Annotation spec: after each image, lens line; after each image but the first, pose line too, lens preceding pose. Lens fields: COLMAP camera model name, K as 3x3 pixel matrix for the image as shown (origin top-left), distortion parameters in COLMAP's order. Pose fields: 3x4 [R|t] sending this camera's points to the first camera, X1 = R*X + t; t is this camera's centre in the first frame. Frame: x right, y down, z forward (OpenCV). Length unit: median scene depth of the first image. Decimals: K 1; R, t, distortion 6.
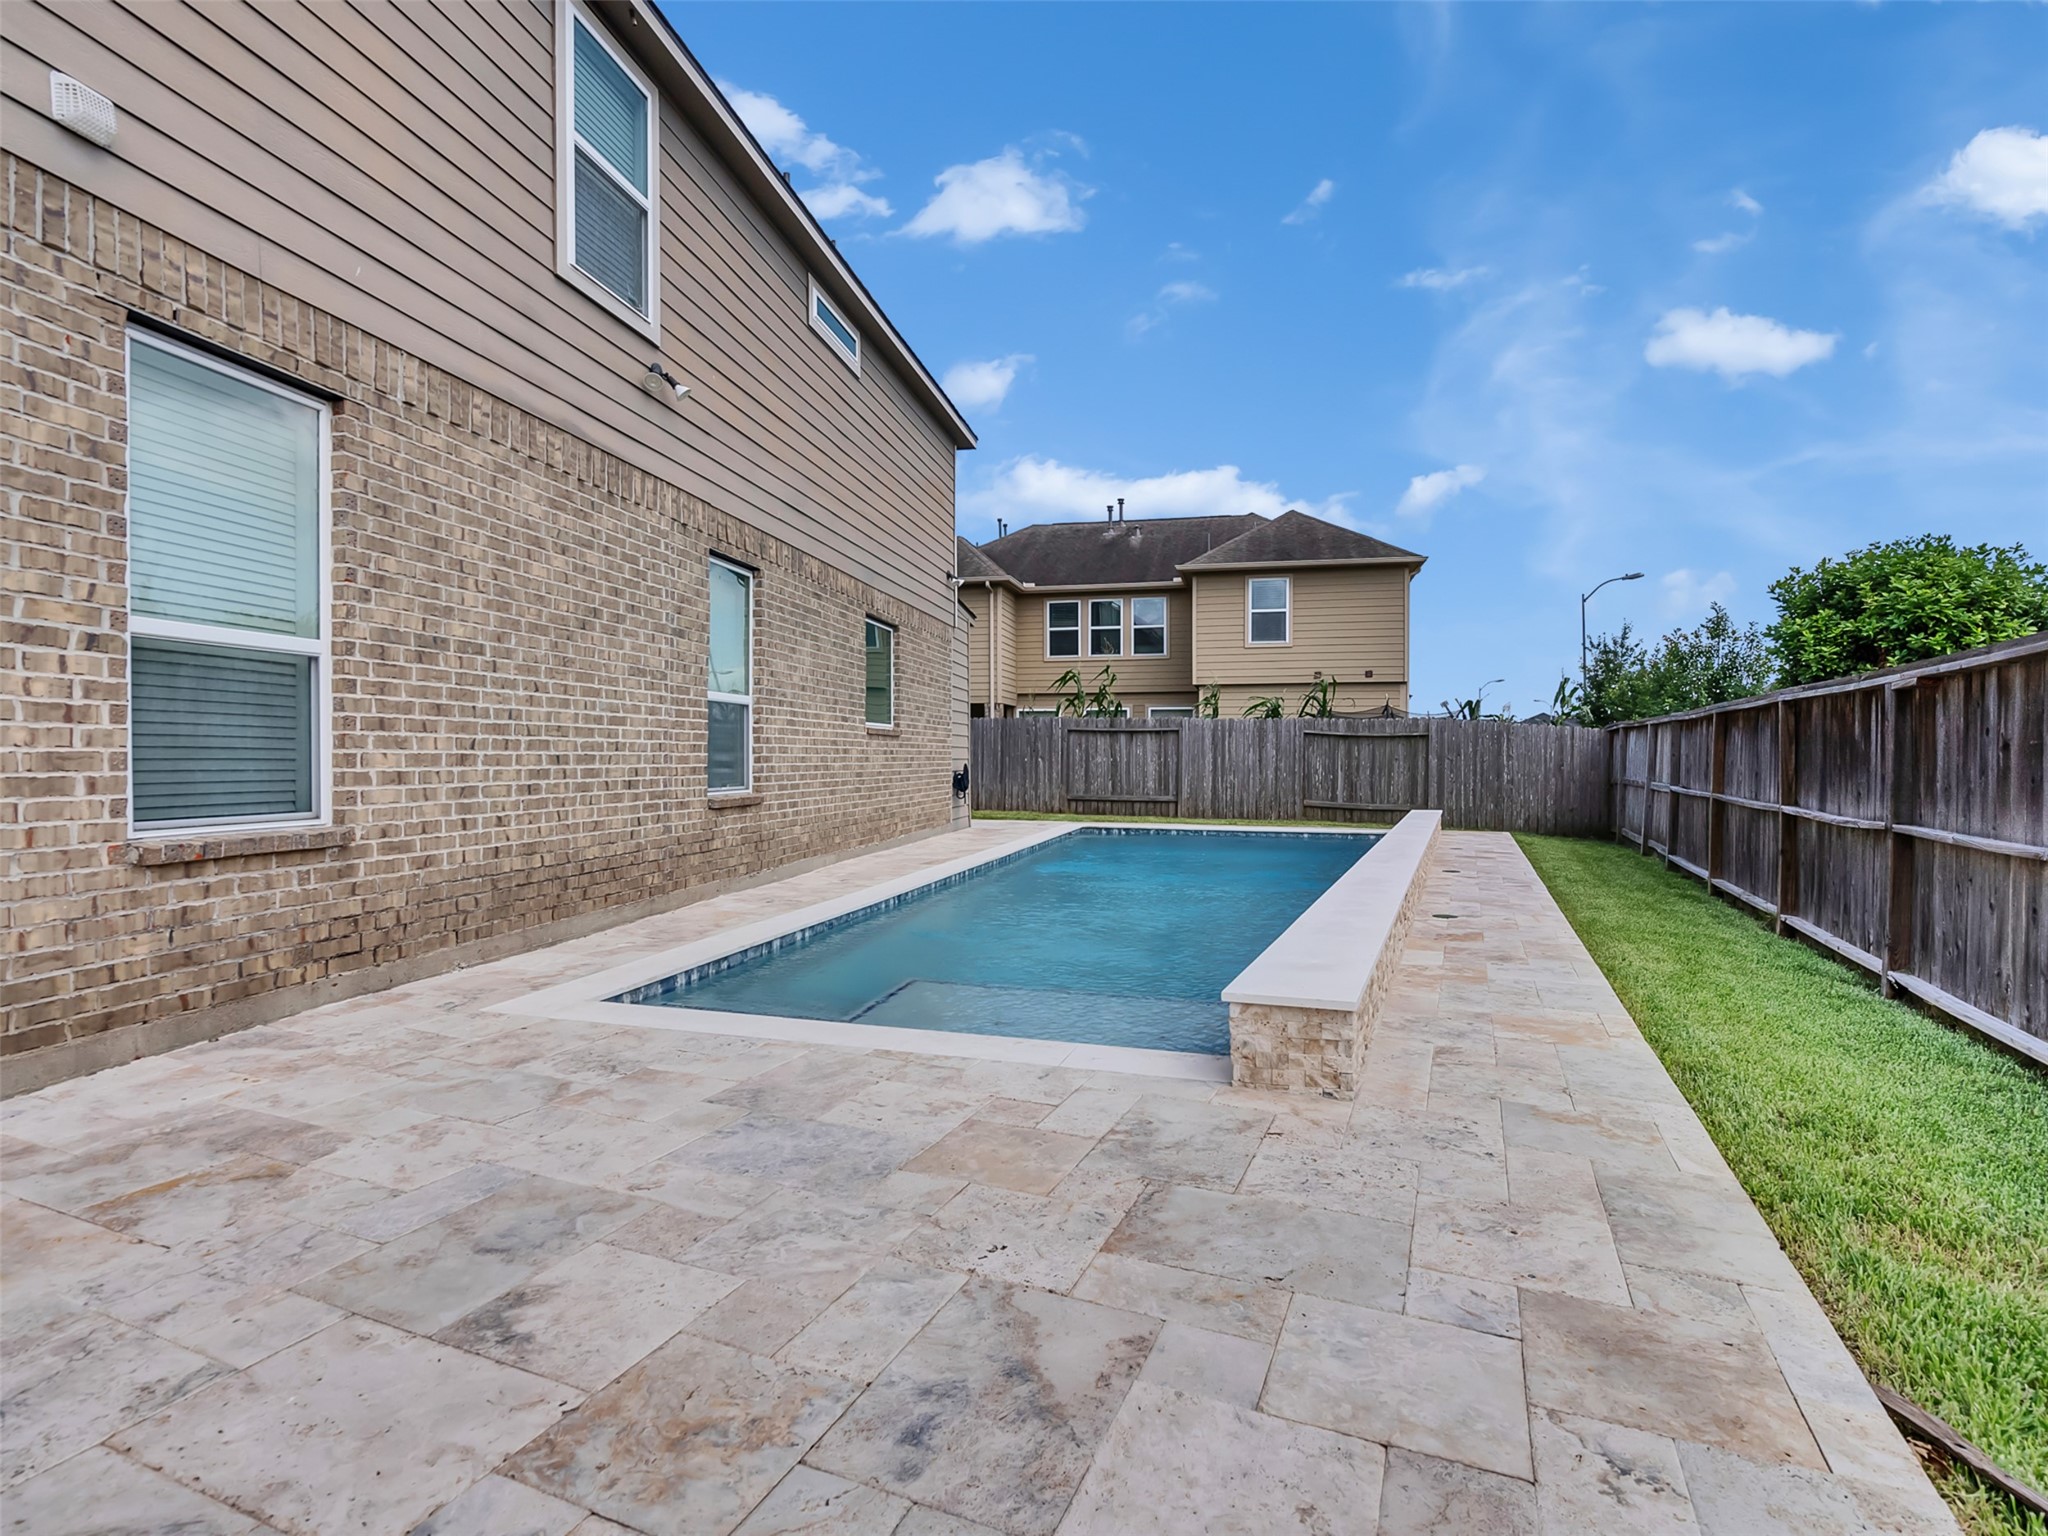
lens RADIAL K [[1049.2, 0, 1024.0], [0, 1049.2, 768.0], [0, 0, 1]] dist [-0.002623, 0.001828]
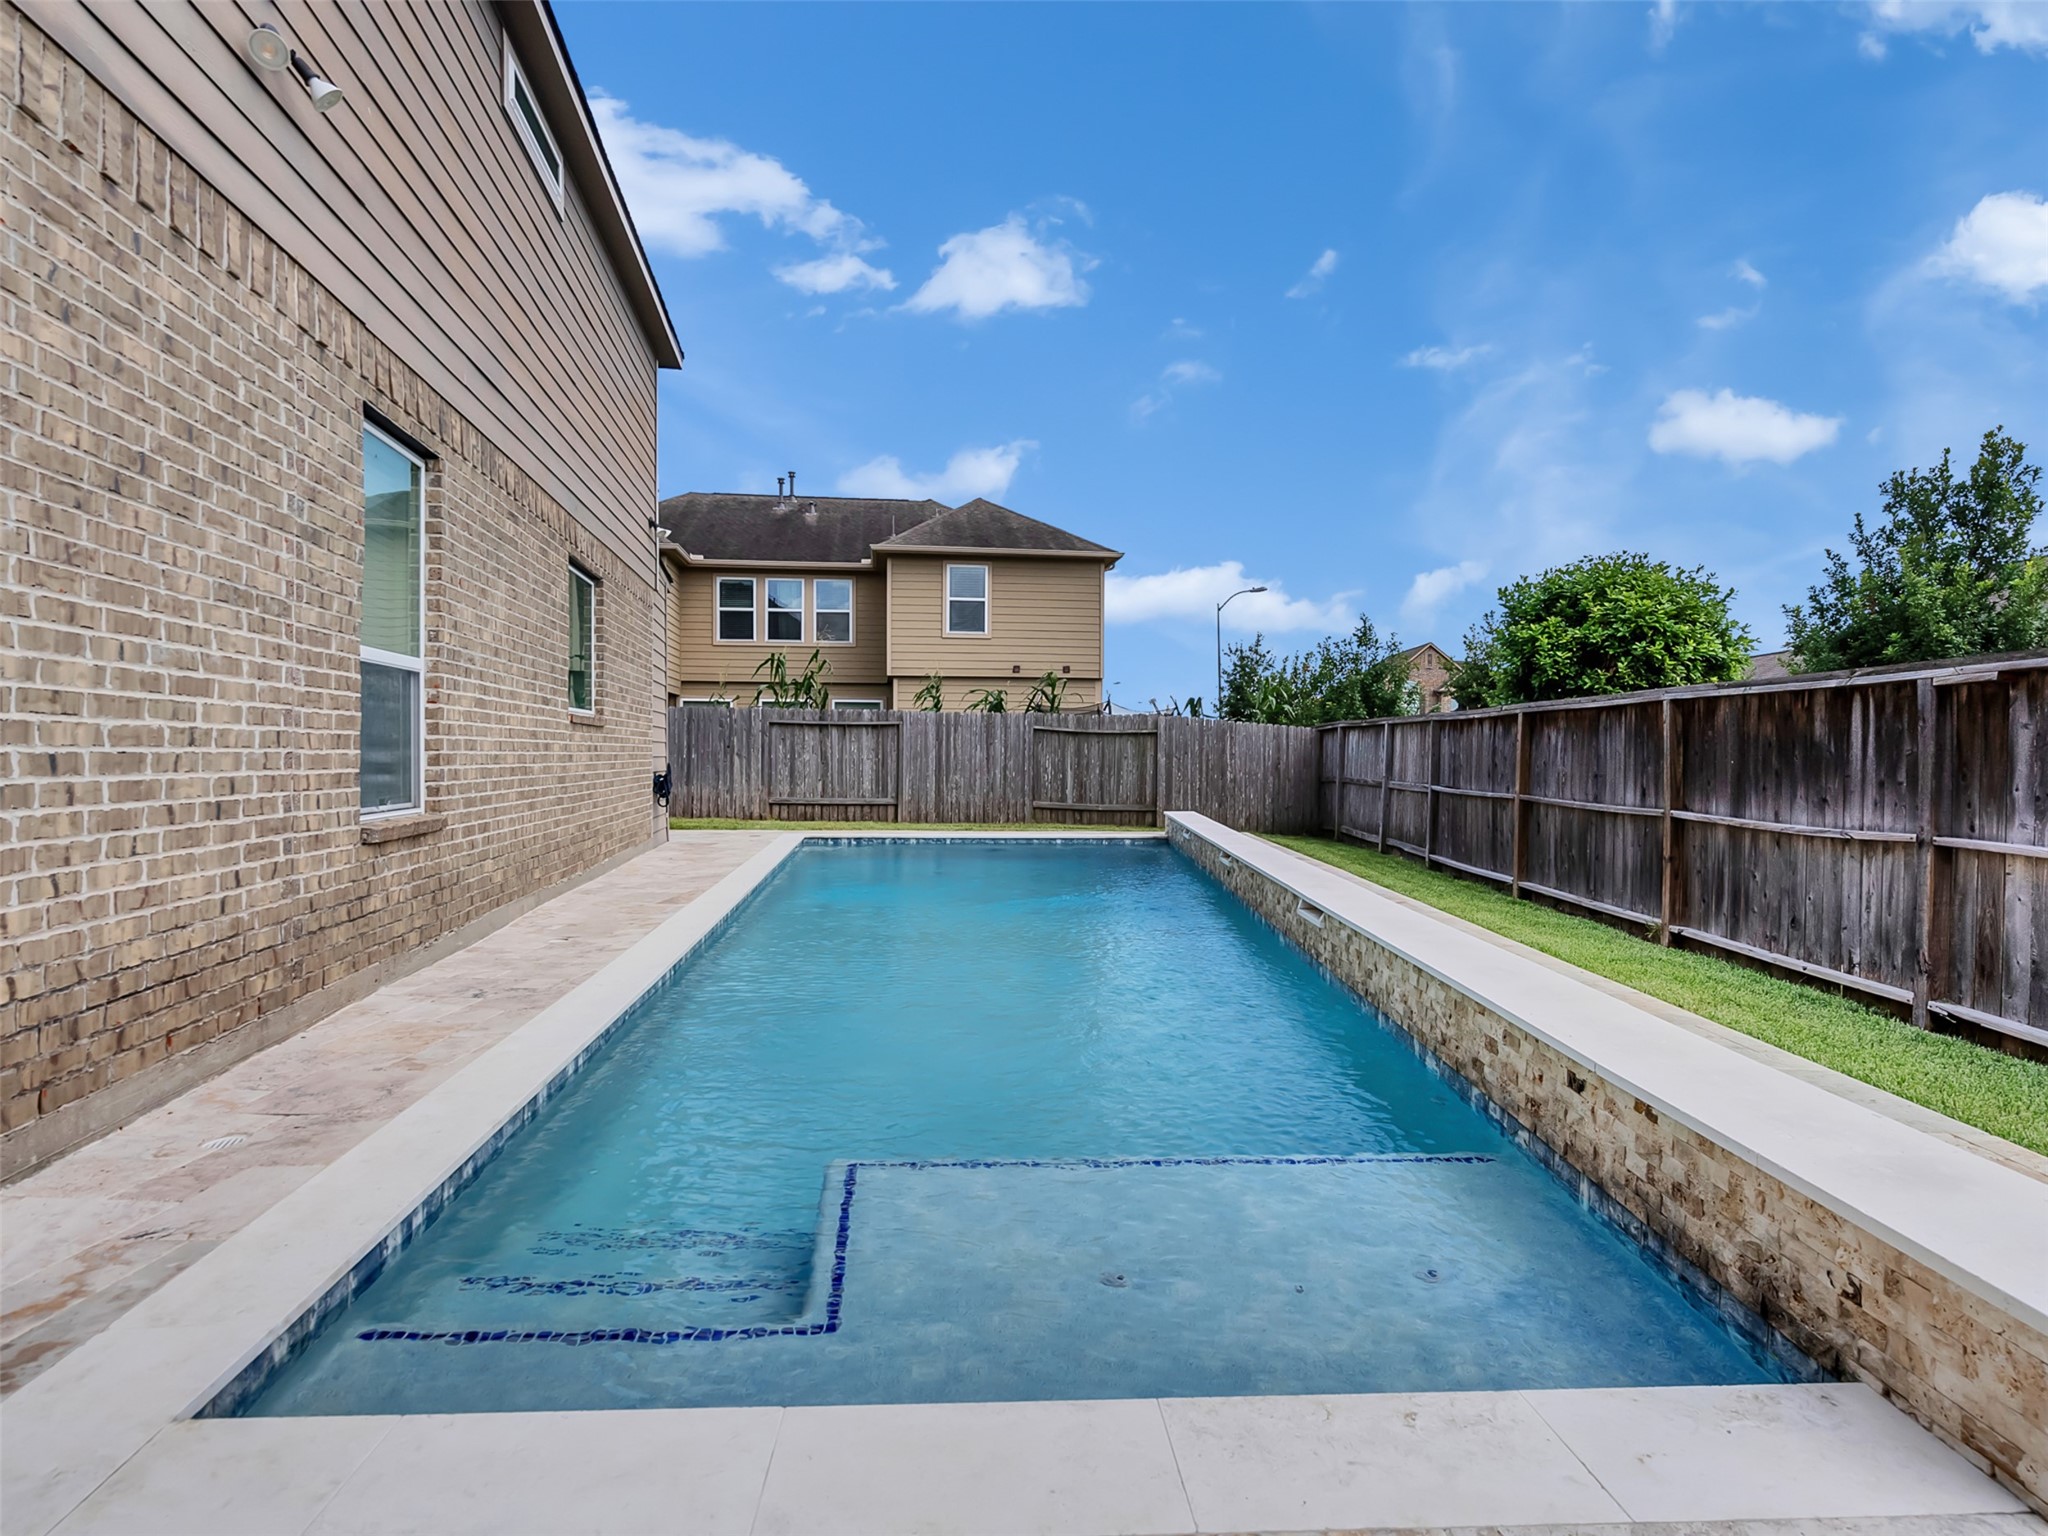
lens RADIAL K [[1049.2, 0, 1024.0], [0, 1049.2, 768.0], [0, 0, 1]] dist [-0.002623, 0.001828]
pose [[0.938994, -0.001624, 0.343931, -0.101097], [0.000312, 0.999992, 0.003870, -0.004034], [-0.343935, -0.003526, 0.938987, 0.210448]]
